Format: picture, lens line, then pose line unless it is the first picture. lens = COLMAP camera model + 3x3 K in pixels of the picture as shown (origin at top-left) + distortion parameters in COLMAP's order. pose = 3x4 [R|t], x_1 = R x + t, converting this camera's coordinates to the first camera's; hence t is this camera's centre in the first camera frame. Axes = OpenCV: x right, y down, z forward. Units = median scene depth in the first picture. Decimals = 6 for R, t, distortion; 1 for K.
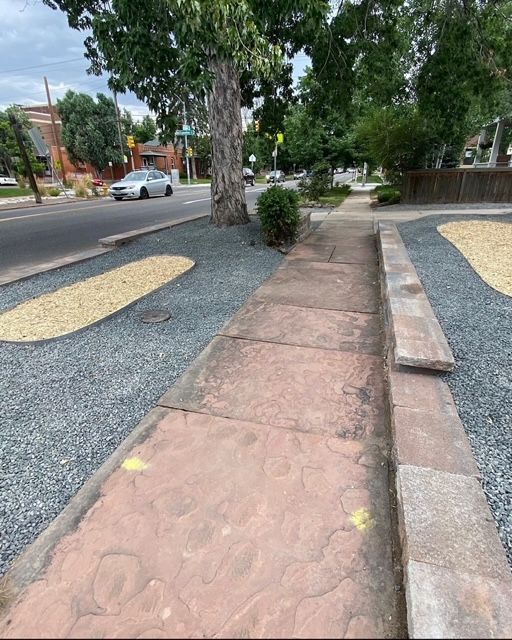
lens RADIAL K [[354.6, 0, 267.1], [0, 354.6, 319.2], [0, 0, 1]] dist [0.081685, -0.008434]
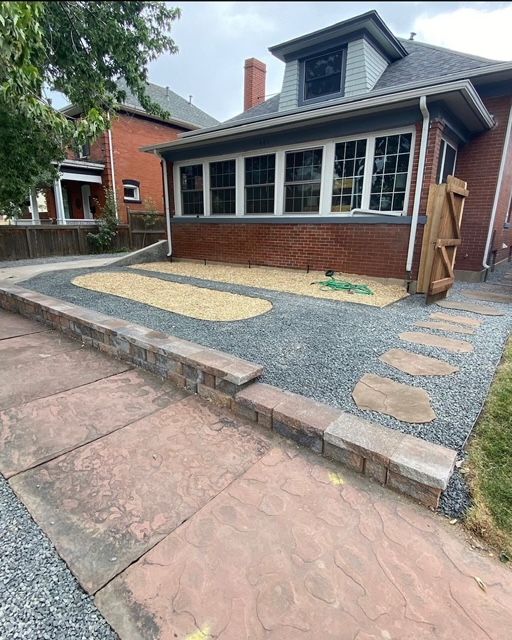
lens RADIAL K [[354.6, 0, 270.5], [0, 354.6, 321.2], [0, 0, 1]] dist [0.081685, -0.008434]
pose [[0.379685, -0.227768, 0.896639, -0.589538], [0.338513, 0.936207, 0.094475, -0.147085], [-0.860958, 0.267654, 0.432566, 0.283290]]
